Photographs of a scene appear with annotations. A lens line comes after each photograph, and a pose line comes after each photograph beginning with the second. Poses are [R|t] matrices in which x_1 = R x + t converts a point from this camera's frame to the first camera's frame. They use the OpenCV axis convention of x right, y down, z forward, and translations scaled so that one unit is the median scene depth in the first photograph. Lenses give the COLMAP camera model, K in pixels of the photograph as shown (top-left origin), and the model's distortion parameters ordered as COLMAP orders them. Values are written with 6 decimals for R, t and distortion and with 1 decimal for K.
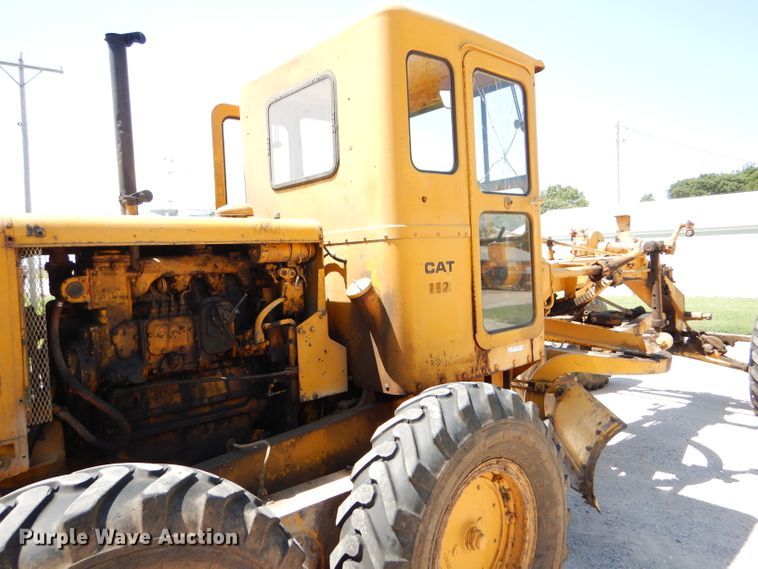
lens RADIAL K [[539.5, 0, 374.6], [0, 539.5, 280.3], [0, 0, 1]] dist [0.005751, 0.002046]
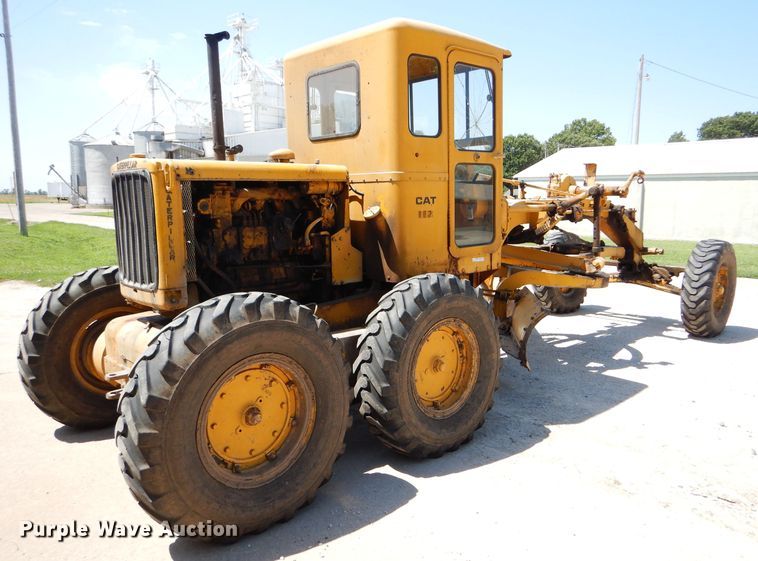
lens RADIAL K [[622.2, 0, 393.6], [0, 622.2, 280.4], [0, 0, 1]] dist [0.012349, 0.000507]
pose [[0.999243, 0.027709, 0.027322, -0.010335], [-0.030237, 0.994831, 0.096939, 0.030434], [-0.024495, -0.097692, 0.994915, -0.714705]]
